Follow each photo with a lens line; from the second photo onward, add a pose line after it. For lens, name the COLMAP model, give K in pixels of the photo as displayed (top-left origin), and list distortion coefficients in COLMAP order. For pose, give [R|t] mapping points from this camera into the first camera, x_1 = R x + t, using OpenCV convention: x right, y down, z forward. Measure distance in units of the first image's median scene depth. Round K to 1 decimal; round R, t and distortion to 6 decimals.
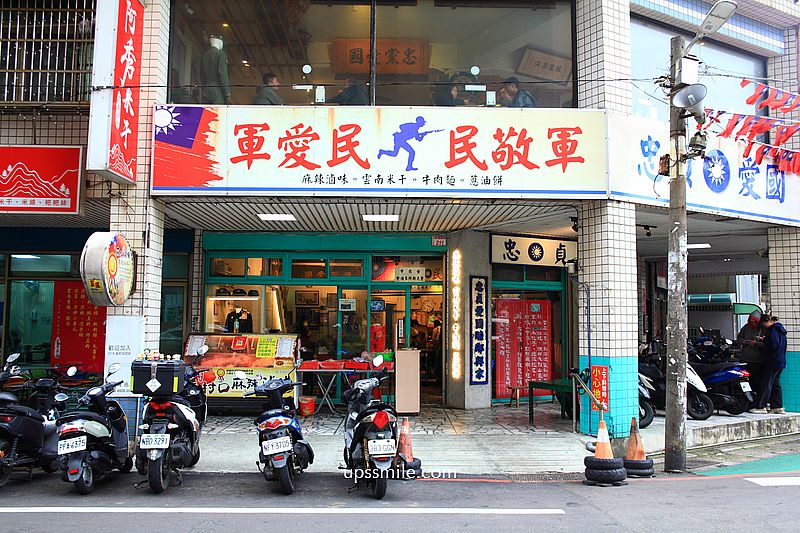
lens RADIAL K [[727.5, 0, 400.0], [0, 727.5, 266.5], [0, 0, 1]] dist [-0.098002, 0.176297]
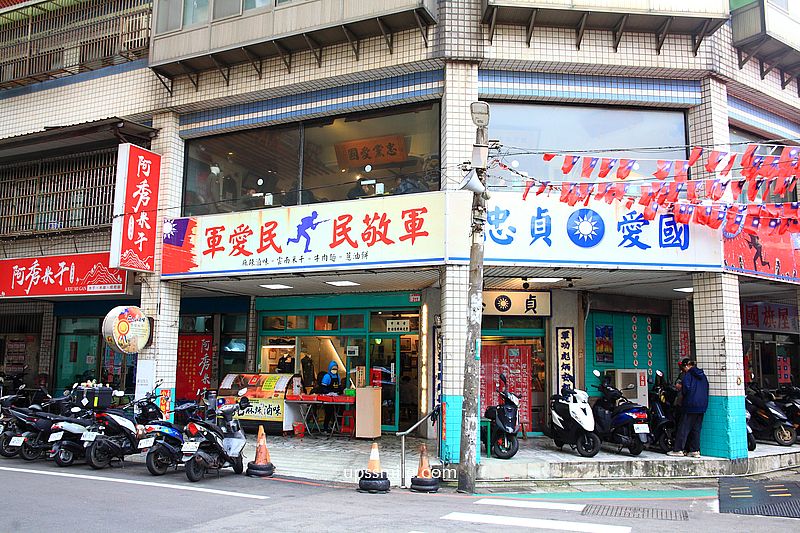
lens RADIAL K [[727.5, 0, 400.0], [0, 727.5, 266.5], [0, 0, 1]] dist [-0.098002, 0.176297]
pose [[0.893592, -0.056140, -0.445357, 0.681886], [0.030881, 0.997486, -0.063779, -0.012743], [0.447818, 0.043239, 0.893079, -0.111791]]
